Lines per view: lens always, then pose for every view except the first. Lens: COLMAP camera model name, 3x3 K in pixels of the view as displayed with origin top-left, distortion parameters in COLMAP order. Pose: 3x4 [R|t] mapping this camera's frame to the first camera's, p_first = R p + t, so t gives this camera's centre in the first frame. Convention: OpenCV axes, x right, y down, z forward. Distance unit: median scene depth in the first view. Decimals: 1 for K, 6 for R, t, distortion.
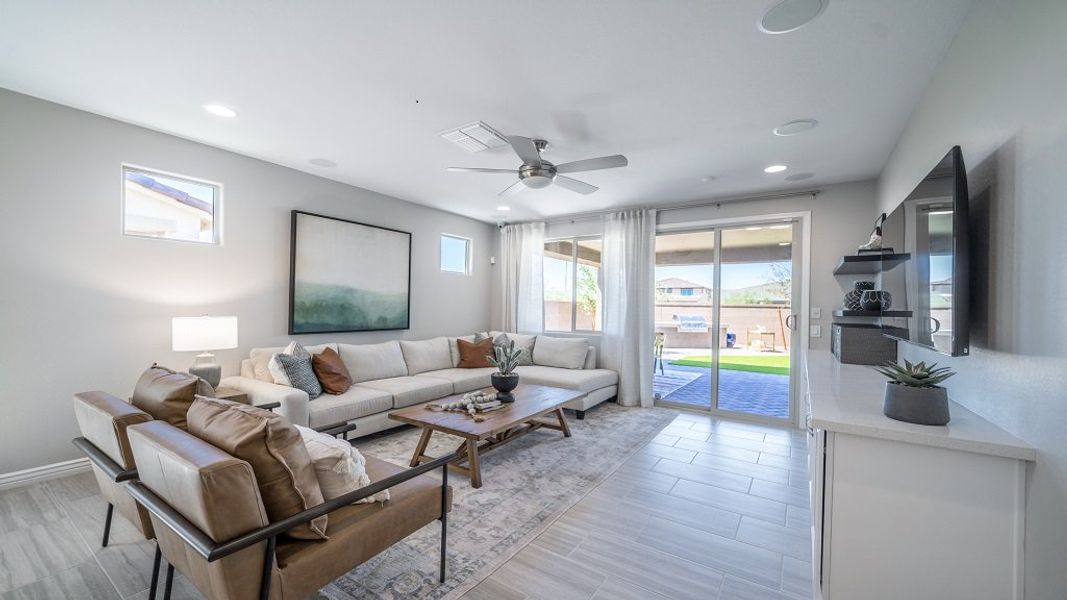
lens RADIAL K [[409.1, 0, 520.7], [0, 409.1, 305.8], [0, 0, 1]] dist [-0.000979, -0.000161]
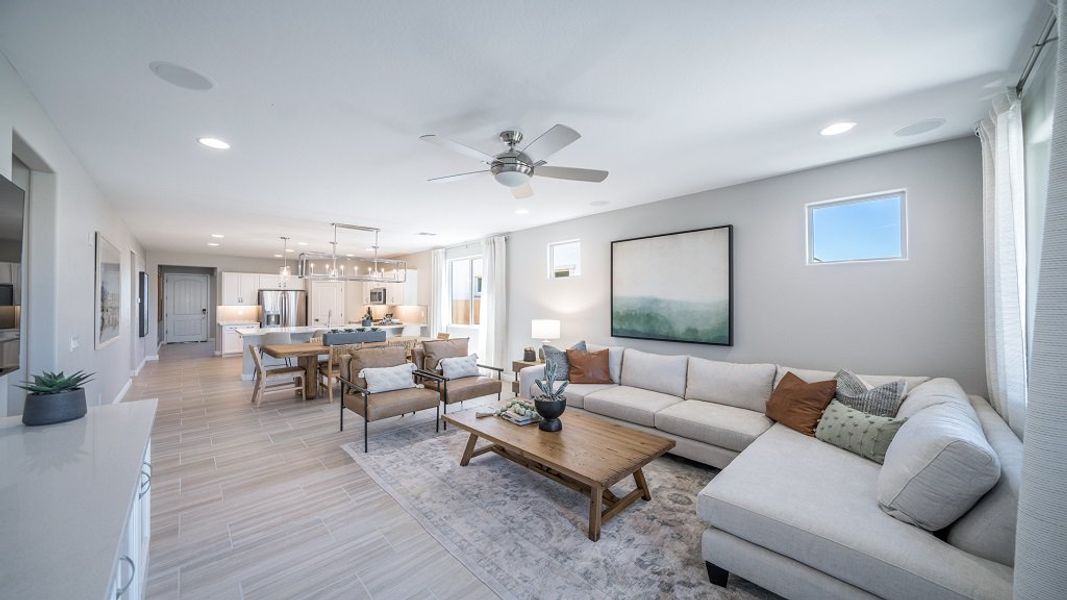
lens RADIAL K [[375.8, 0, 527.9], [0, 375.8, 298.7], [0, 0, 1]] dist [-0.001059, -0.000107]
pose [[-0.225695, -0.024316, -0.973895, 0.623578], [-0.001106, 0.999694, -0.024704, -0.019210], [0.974197, -0.004498, -0.225653, 0.936738]]
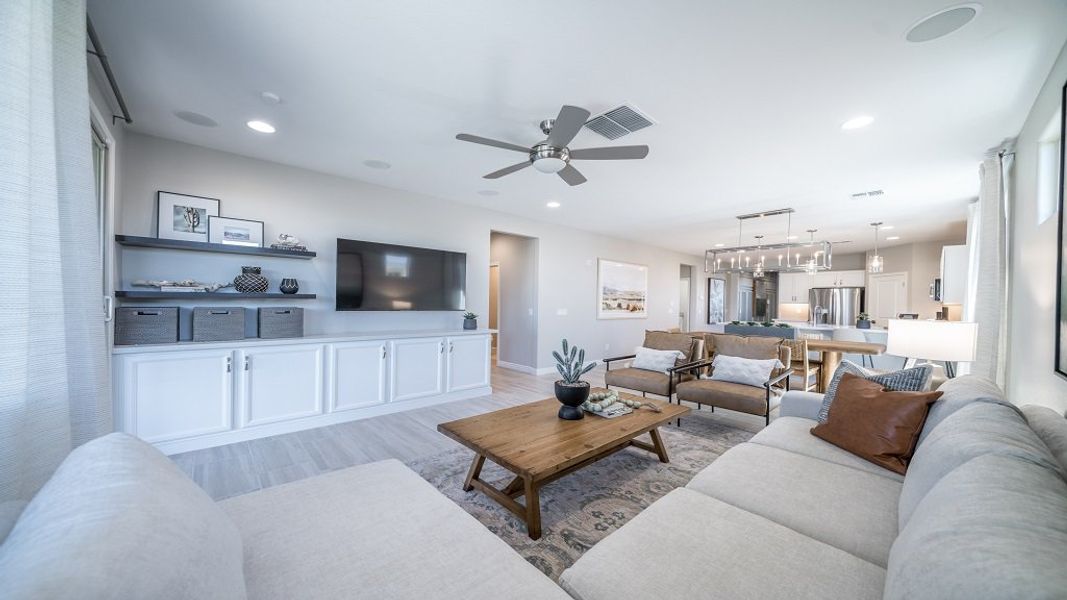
lens RADIAL K [[367.5, 0, 523.9], [0, 367.5, 311.9], [0, 0, 1]] dist [-0.028991, -0.000013]
pose [[-0.967343, -0.045624, 0.249333, -0.084080], [-0.036643, 0.998506, 0.040546, -0.003728], [-0.250810, 0.030085, -0.967569, 1.407911]]
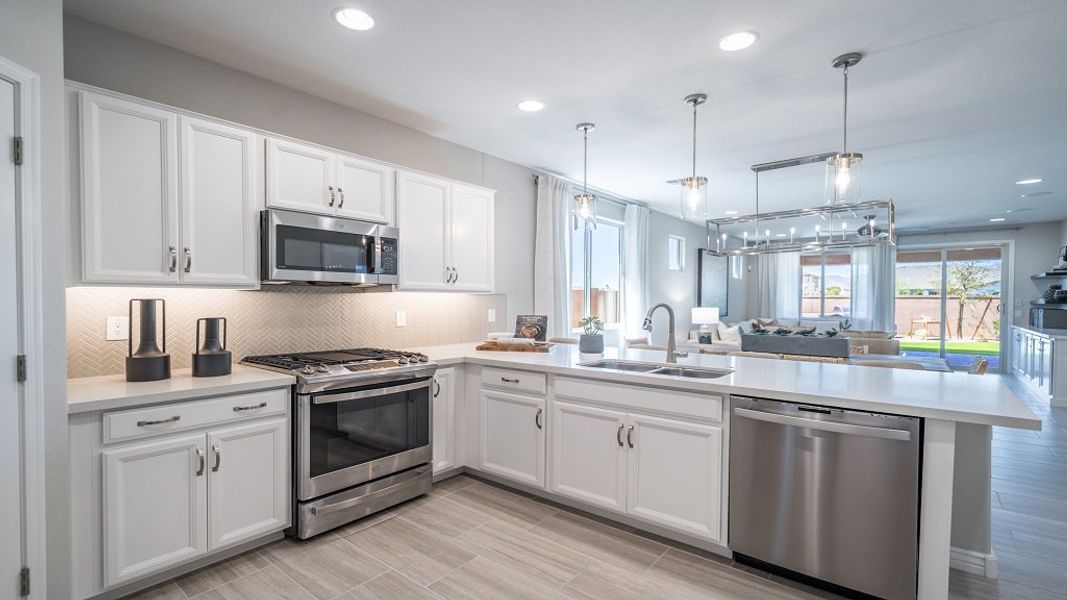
lens RADIAL K [[489.8, 0, 519.5], [0, 489.8, 308.9], [0, 0, 1]] dist [0.002932, 0.000460]
pose [[0.995928, -0.012277, -0.089312, -1.065886], [0.013966, 0.999735, 0.018305, -0.019584], [0.089063, -0.019478, 0.995836, -1.108896]]
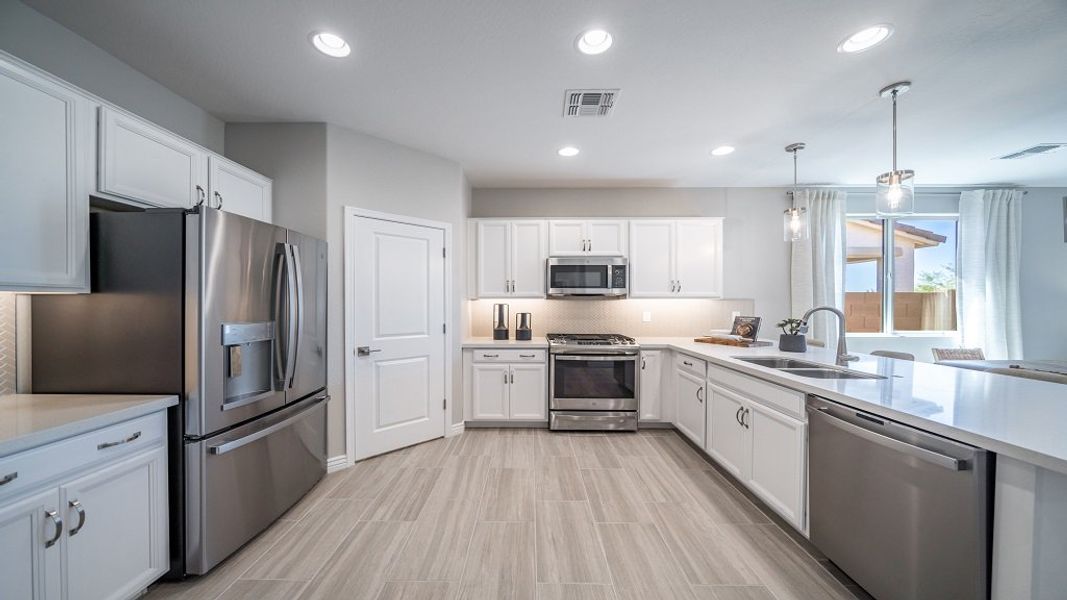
lens RADIAL K [[367.8, 0, 530.1], [0, 367.8, 305.4], [0, 0, 1]] dist [-0.000214, -0.000094]
pose [[0.557269, -0.013045, -0.830230, -0.717142], [0.010532, 0.999907, -0.008642, -0.013960], [0.830265, -0.003928, 0.557355, -1.061511]]
